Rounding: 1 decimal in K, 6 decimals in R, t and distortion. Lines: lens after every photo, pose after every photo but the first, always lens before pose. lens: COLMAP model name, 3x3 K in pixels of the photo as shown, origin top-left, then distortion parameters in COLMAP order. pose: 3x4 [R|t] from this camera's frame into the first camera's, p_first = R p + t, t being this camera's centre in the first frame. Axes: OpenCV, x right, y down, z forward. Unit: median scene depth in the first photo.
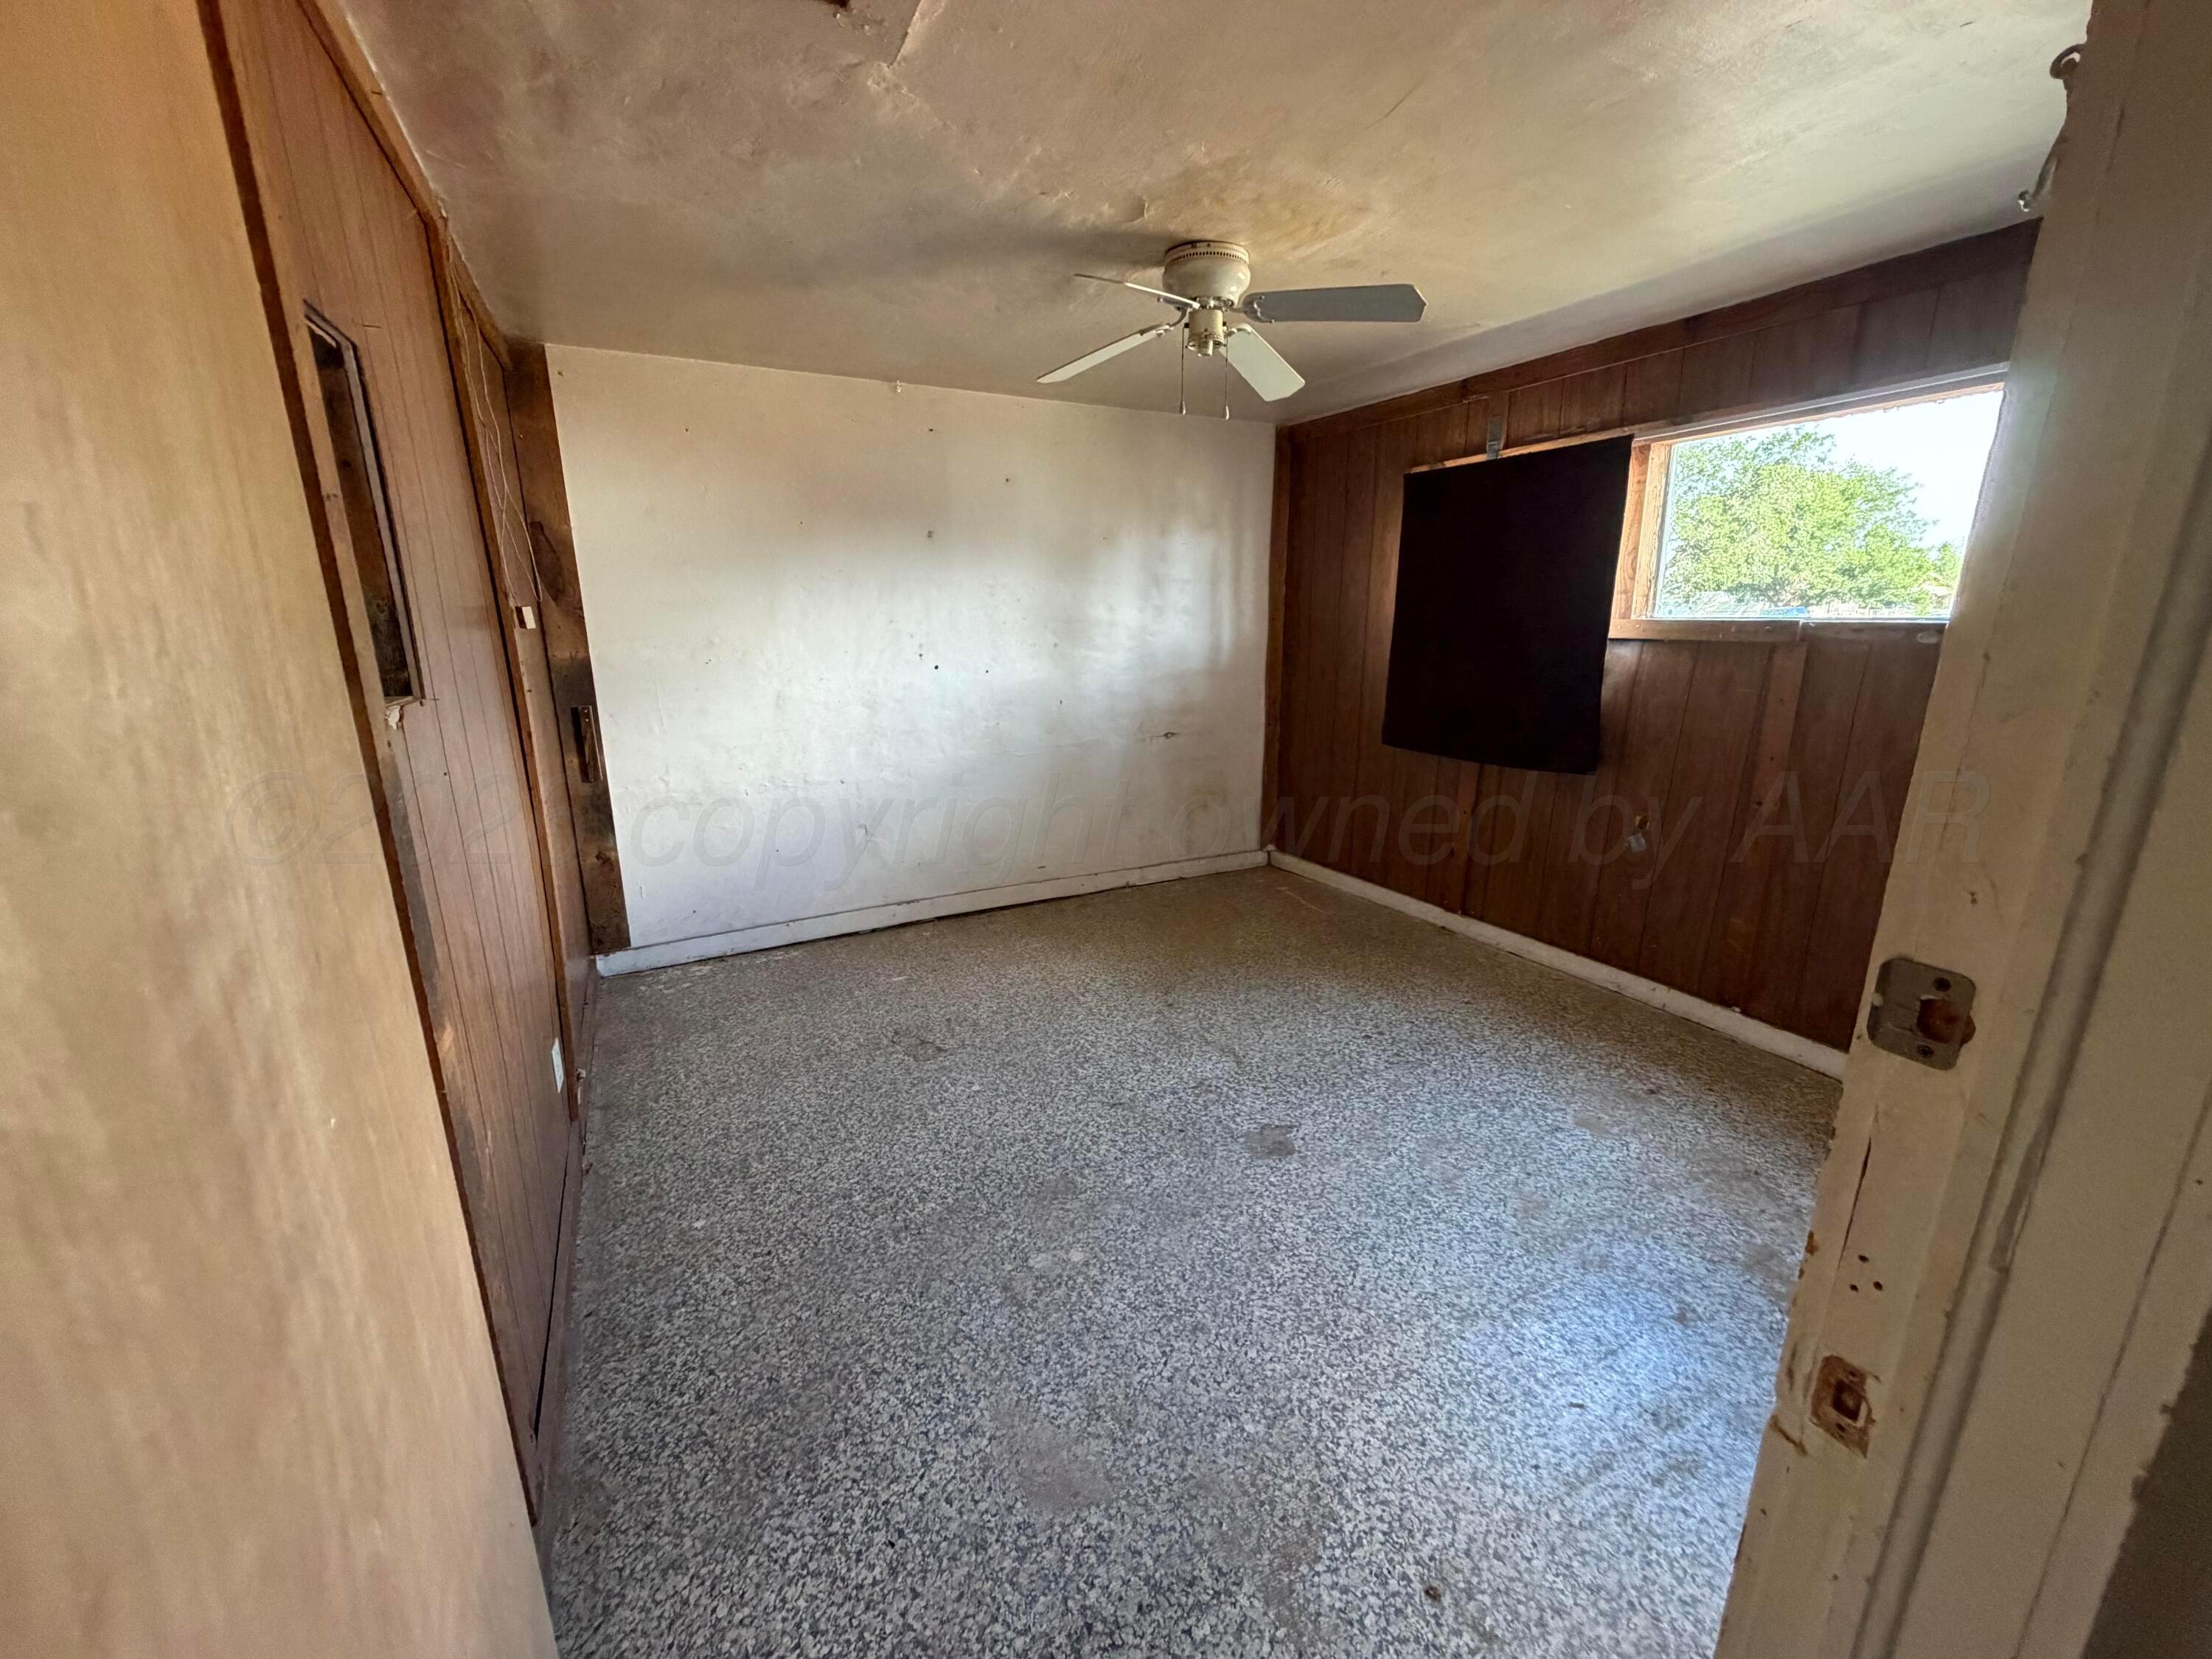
lens RADIAL K [[882.3, 0, 1102.0], [0, 882.3, 831.8], [0, 0, 1]] dist [0.003076, 0.000346]
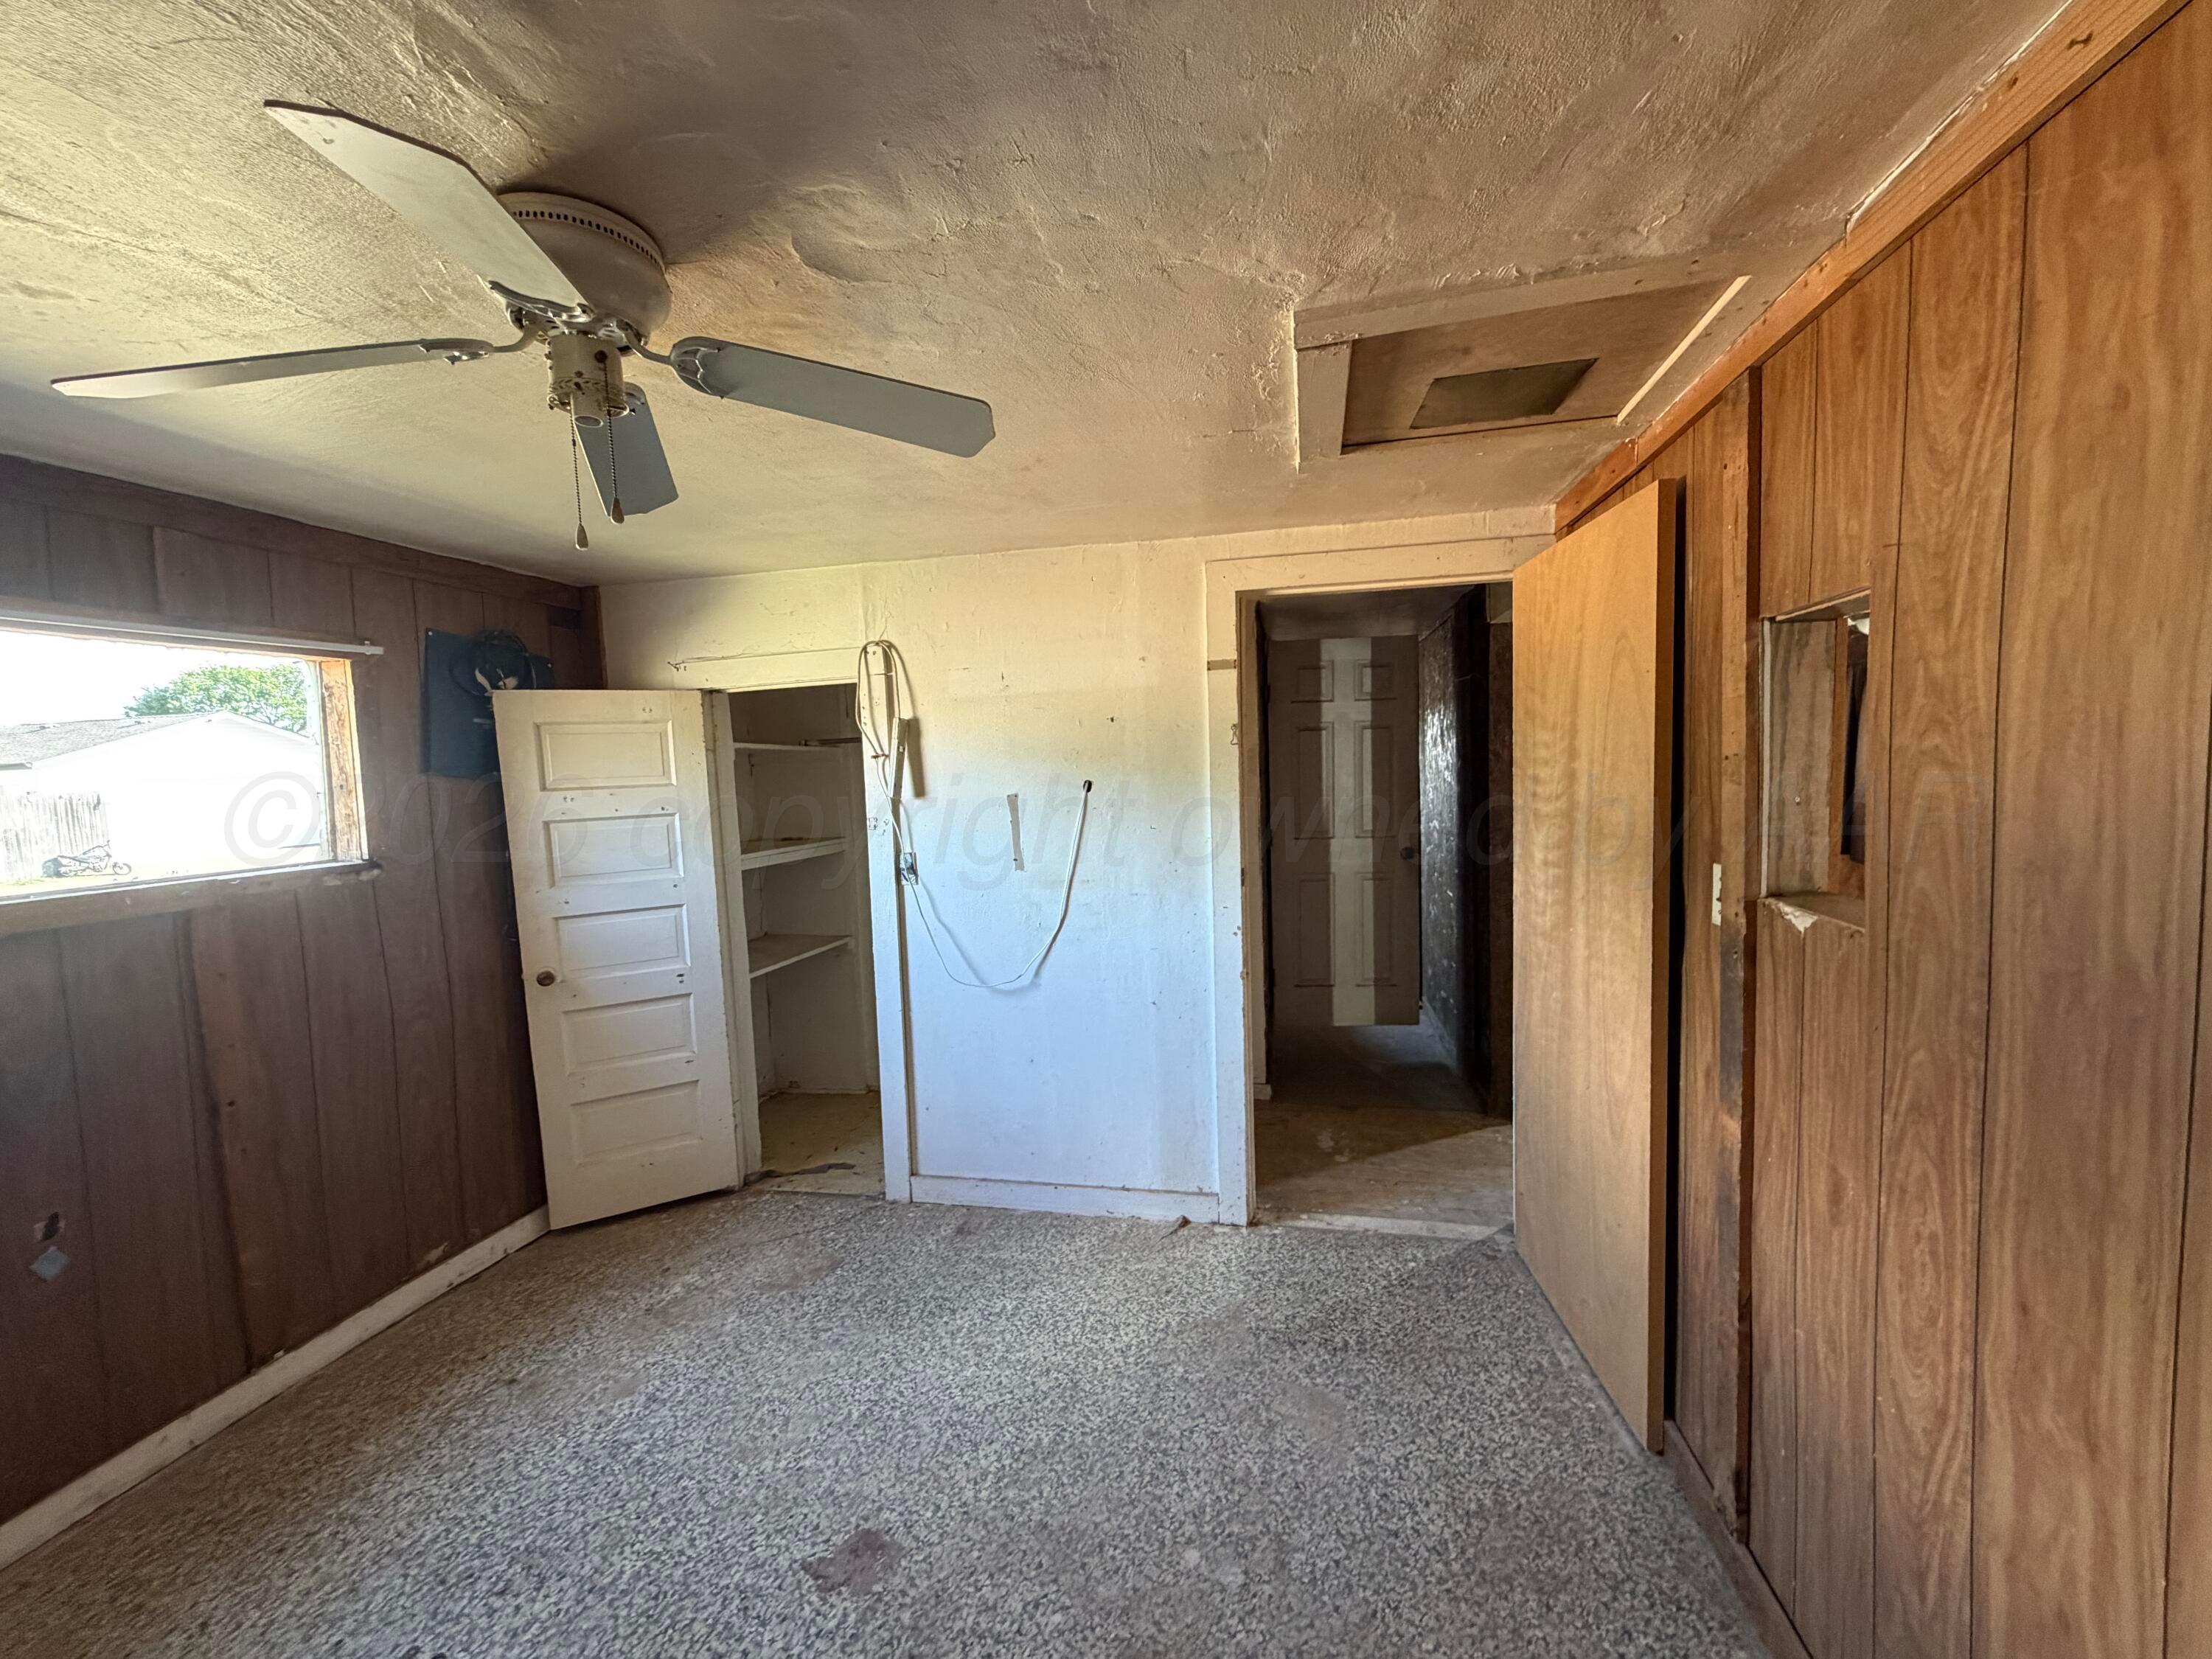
lens RADIAL K [[882.3, 0, 1103.4], [0, 882.3, 830.5], [0, 0, 1]] dist [0.003076, 0.000346]
pose [[-0.774345, -0.013970, 0.632609, -0.528507], [0.194304, 0.946205, 0.258733, -0.466508], [-0.602192, 0.323268, -0.729975, 1.523346]]
